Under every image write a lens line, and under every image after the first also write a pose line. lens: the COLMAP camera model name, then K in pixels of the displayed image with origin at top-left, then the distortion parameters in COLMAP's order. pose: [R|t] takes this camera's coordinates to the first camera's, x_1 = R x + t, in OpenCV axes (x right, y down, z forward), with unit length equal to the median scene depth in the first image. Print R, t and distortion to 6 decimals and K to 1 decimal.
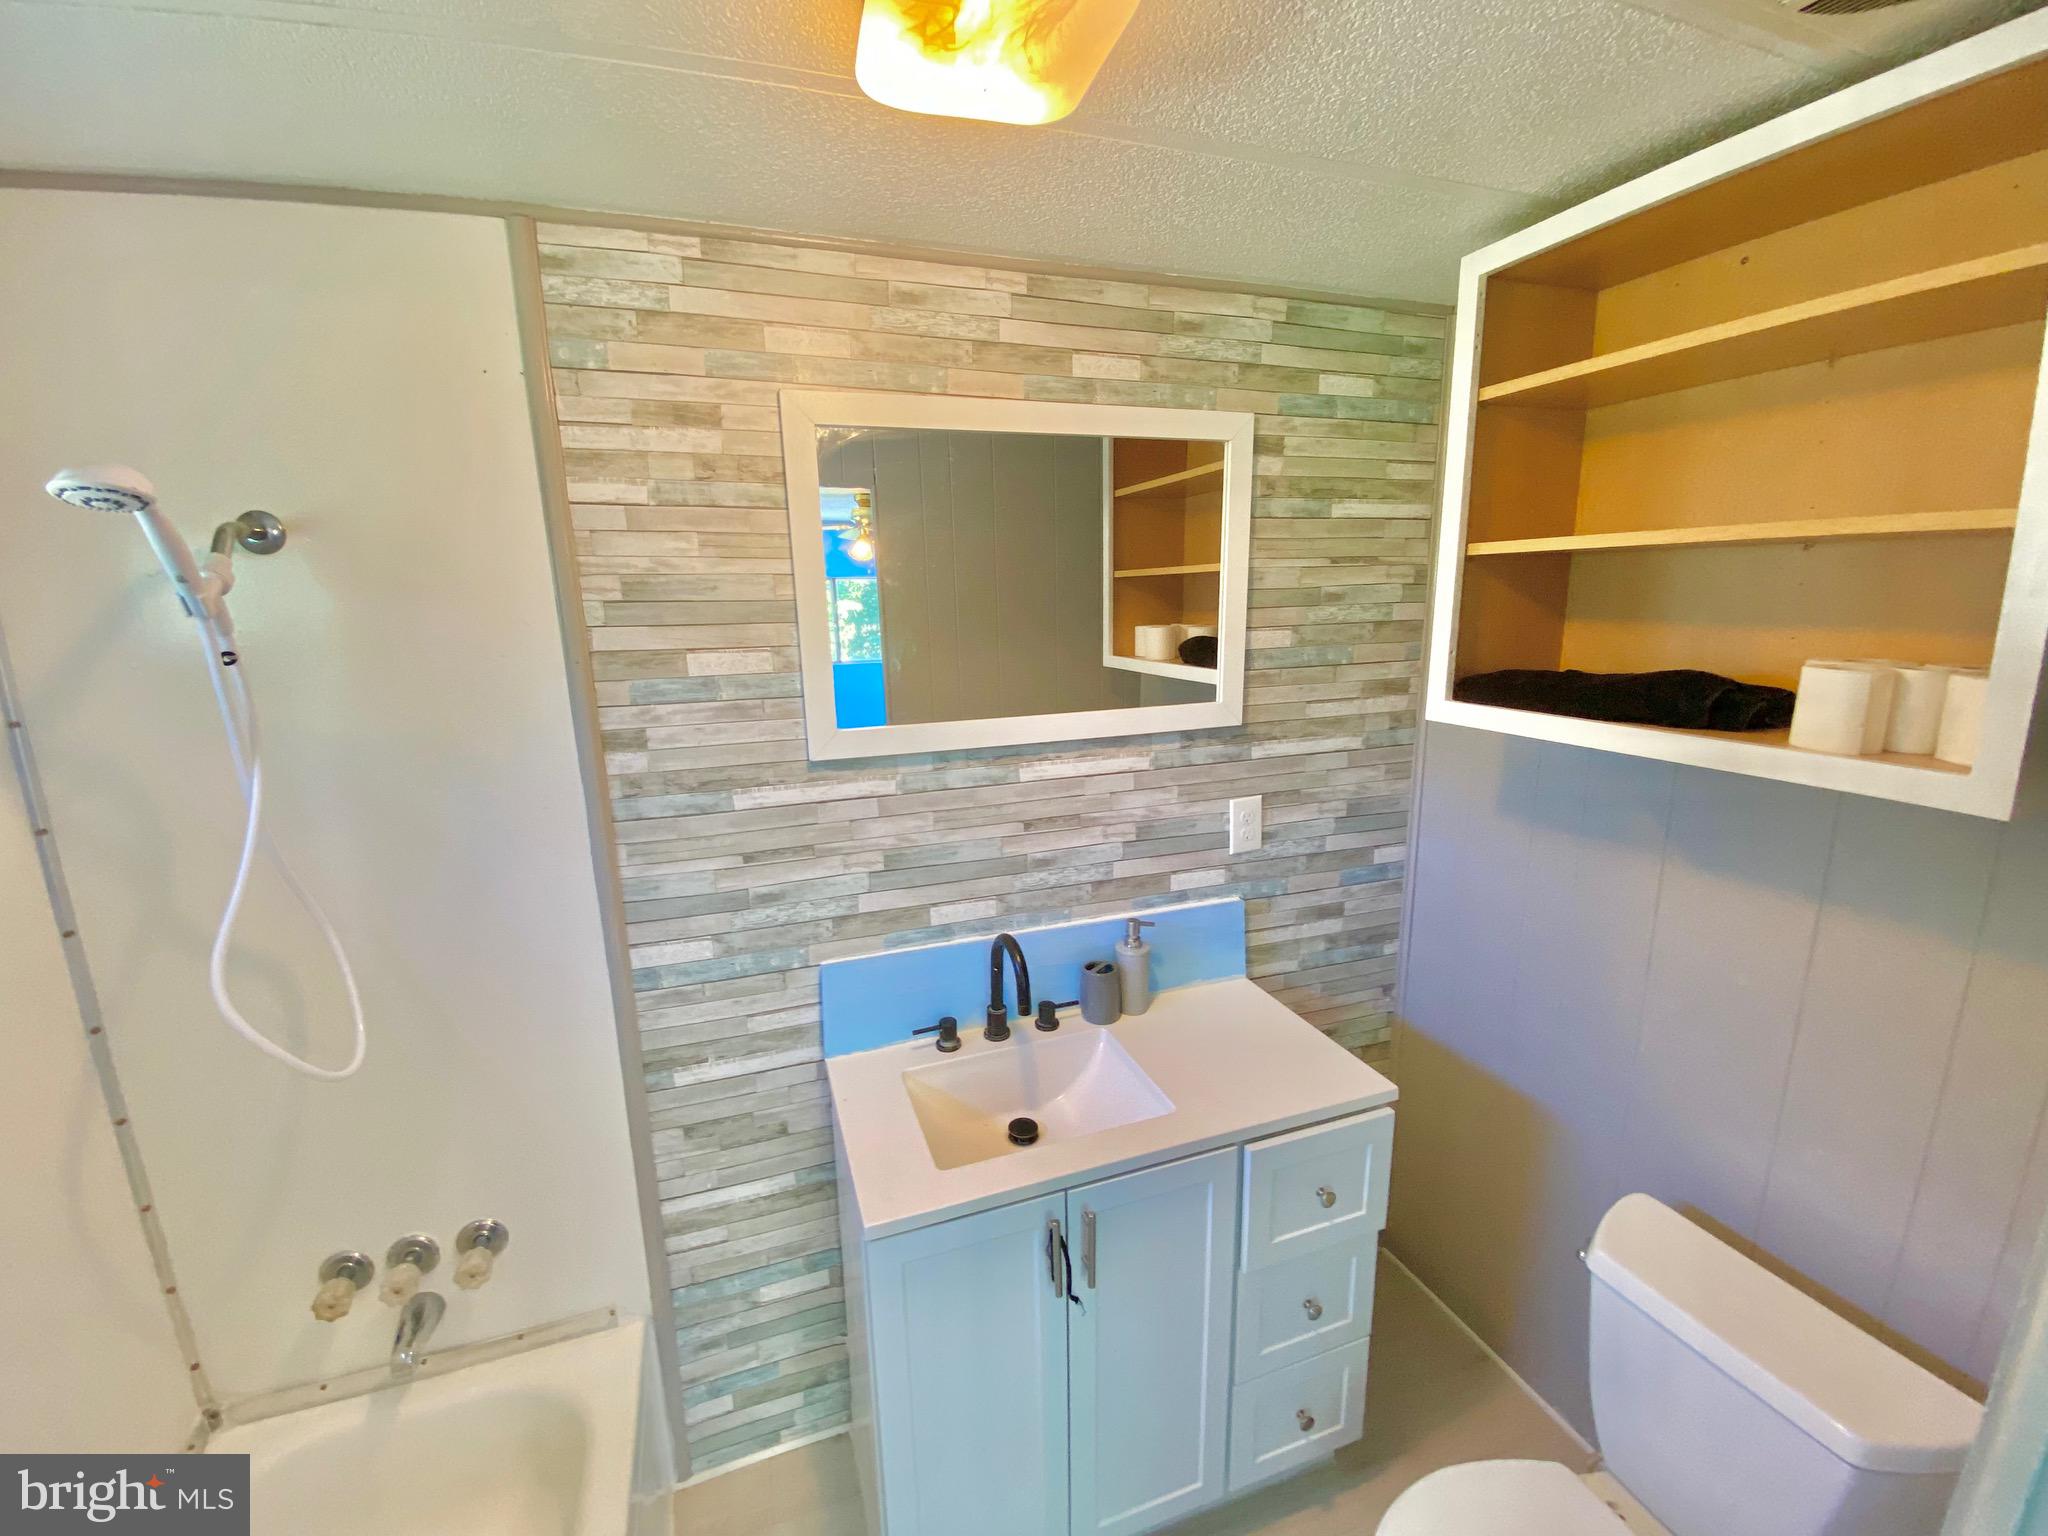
lens RADIAL K [[854.8, 0, 1013.8], [0, 854.8, 764.3], [0, 0, 1]] dist [0.054521, -0.041224]
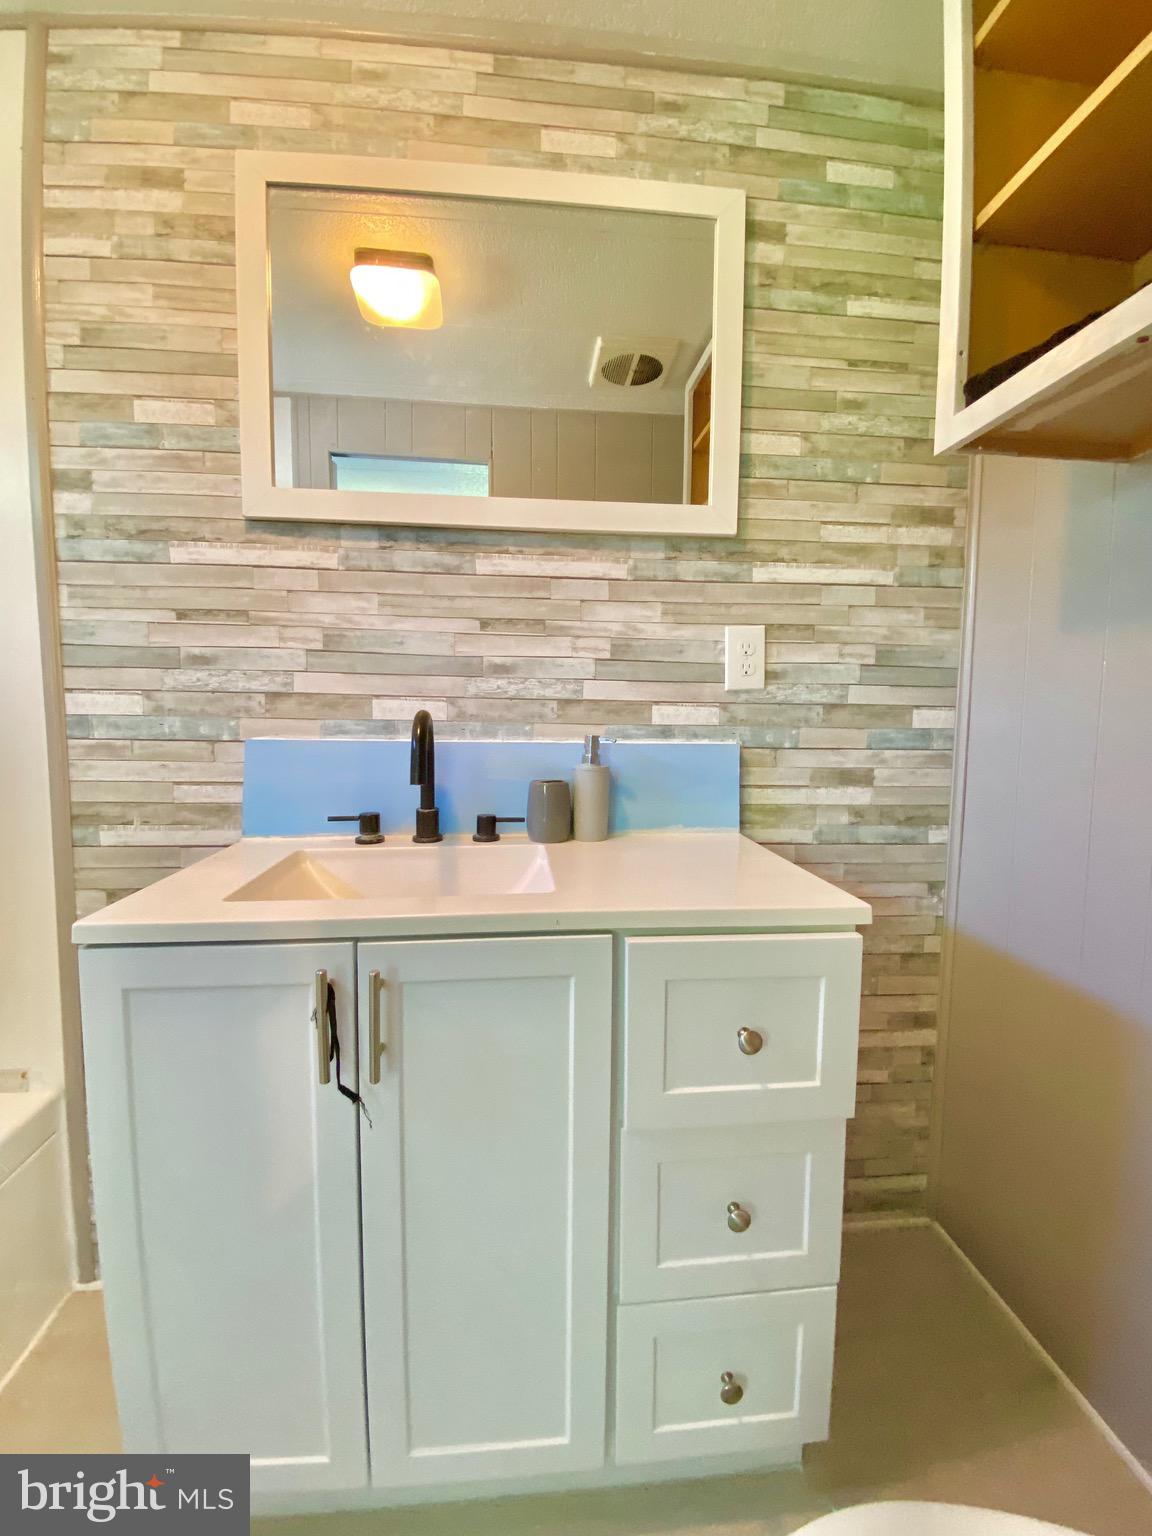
lens RADIAL K [[639.0, 0, 575.9], [0, 639.0, 762.8], [0, 0, 1]] dist [0.023902, -0.021292]
pose [[0.970168, 0.048795, -0.237470, 0.307657], [-0.080064, 0.989064, -0.123866, 0.320862], [0.228829, 0.139184, 0.963465, 0.390754]]
